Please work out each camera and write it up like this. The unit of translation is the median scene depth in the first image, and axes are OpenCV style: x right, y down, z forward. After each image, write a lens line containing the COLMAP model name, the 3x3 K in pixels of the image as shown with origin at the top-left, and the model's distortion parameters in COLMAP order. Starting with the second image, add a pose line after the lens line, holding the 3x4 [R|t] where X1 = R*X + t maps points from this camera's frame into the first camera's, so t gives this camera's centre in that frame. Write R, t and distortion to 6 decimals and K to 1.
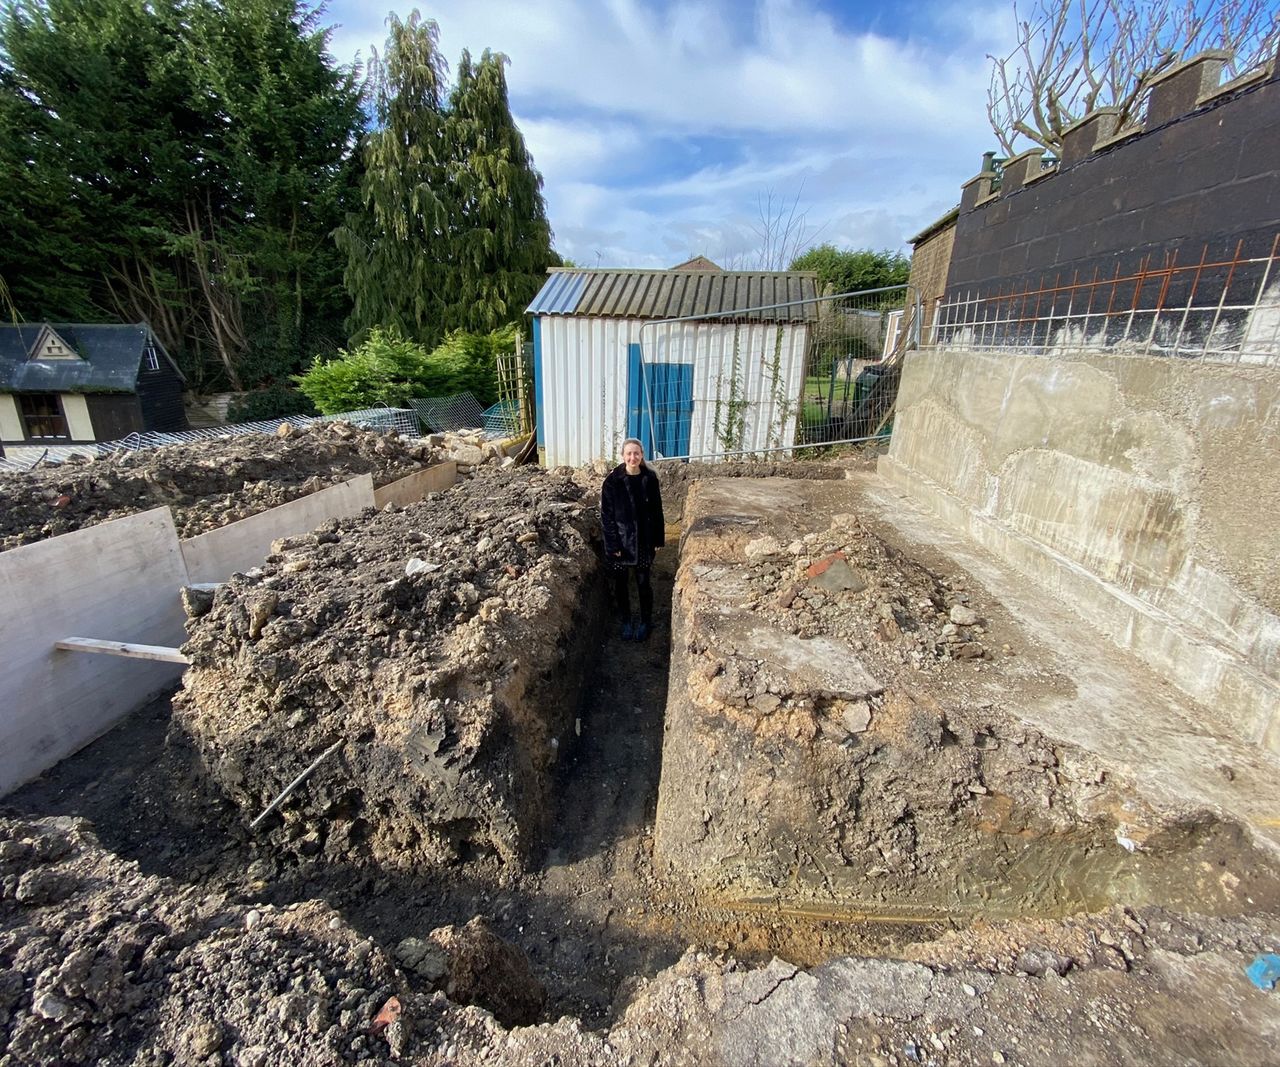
lens RADIAL K [[582.9, 0, 641.4], [0, 582.9, 535.2], [0, 0, 1]] dist [-0.002413, -0.001368]
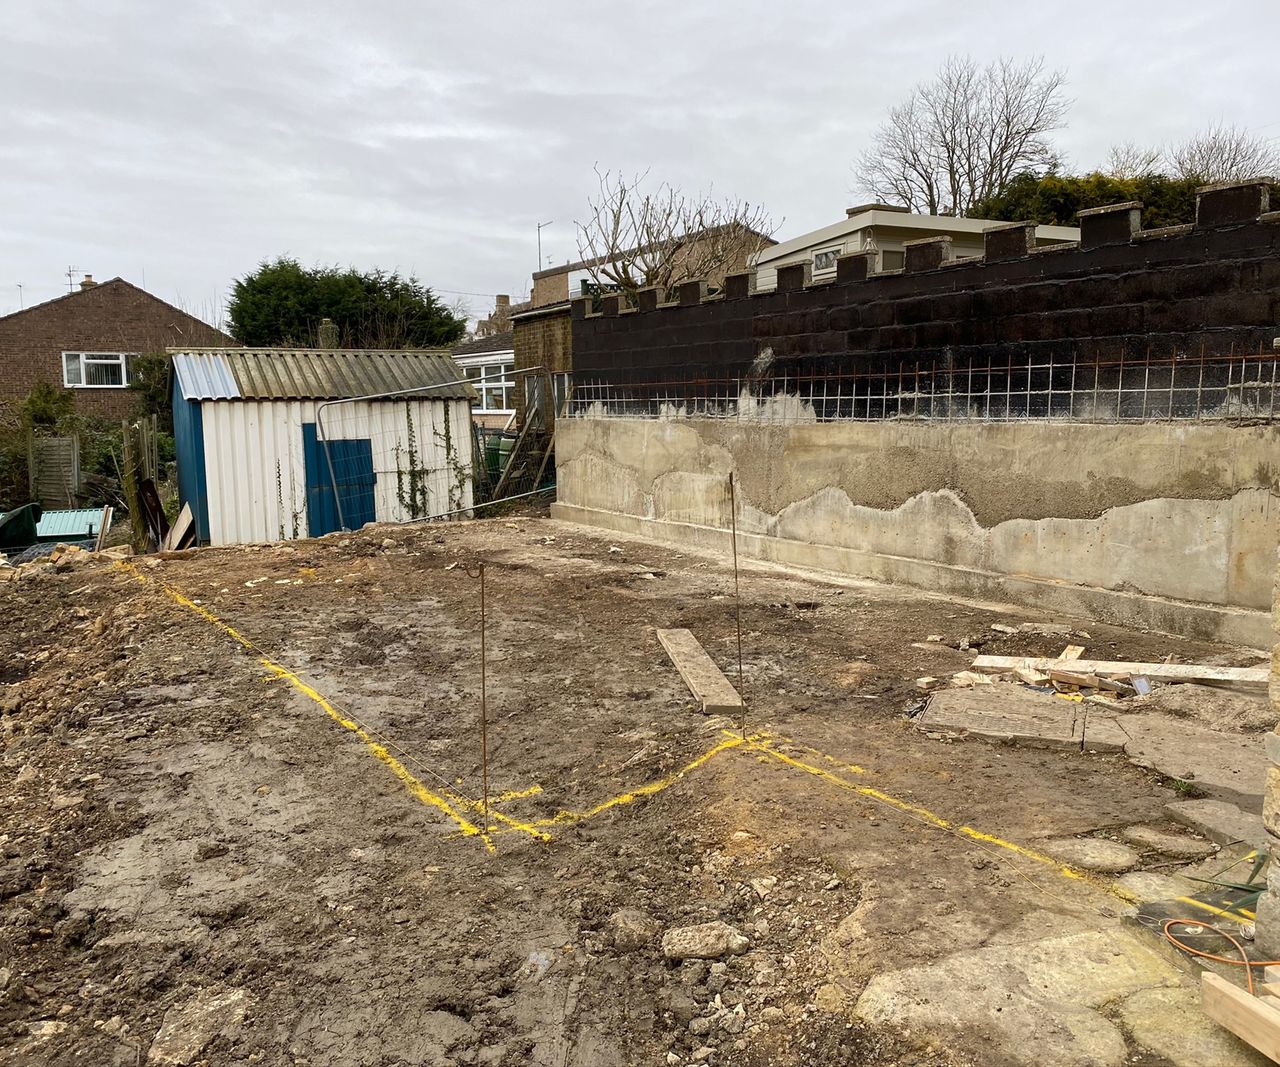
lens RADIAL K [[1043.8, 0, 639.1], [0, 1043.8, 537.0], [0, 0, 1]] dist [0.018168, 0.004632]
pose [[0.800488, -0.113718, 0.588461, -0.660760], [0.219641, 0.969190, -0.111487, 0.193724], [-0.557653, 0.218495, 0.800802, -0.742698]]
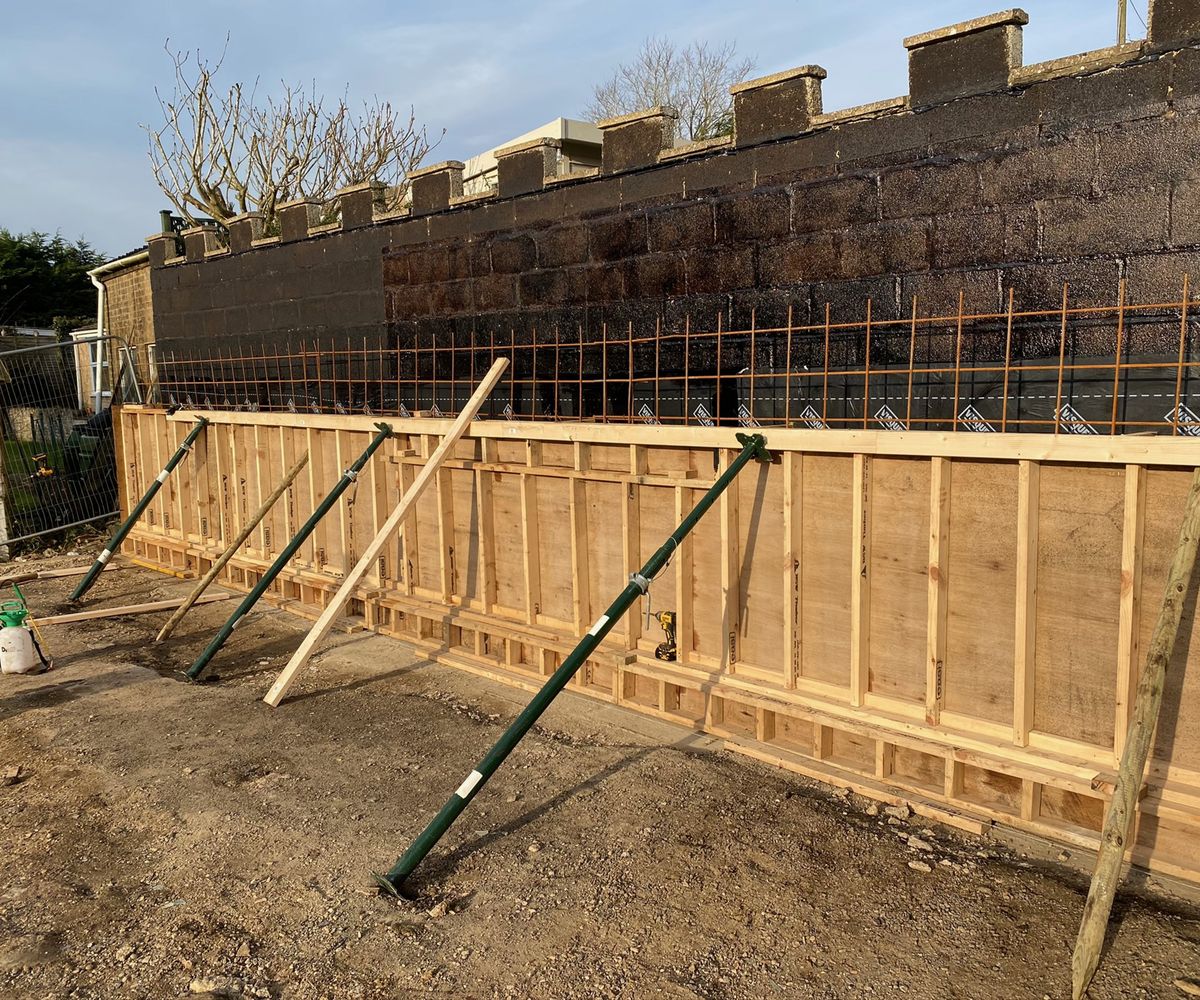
lens RADIAL K [[978.5, 0, 603.5], [0, 978.5, 501.6], [0, 0, 1]] dist [0.018168, 0.004632]
pose [[0.643200, -0.140077, 0.752776, -0.188888], [0.275278, 0.959695, -0.056627, 0.082803], [-0.714504, 0.243646, 0.655836, -0.385661]]
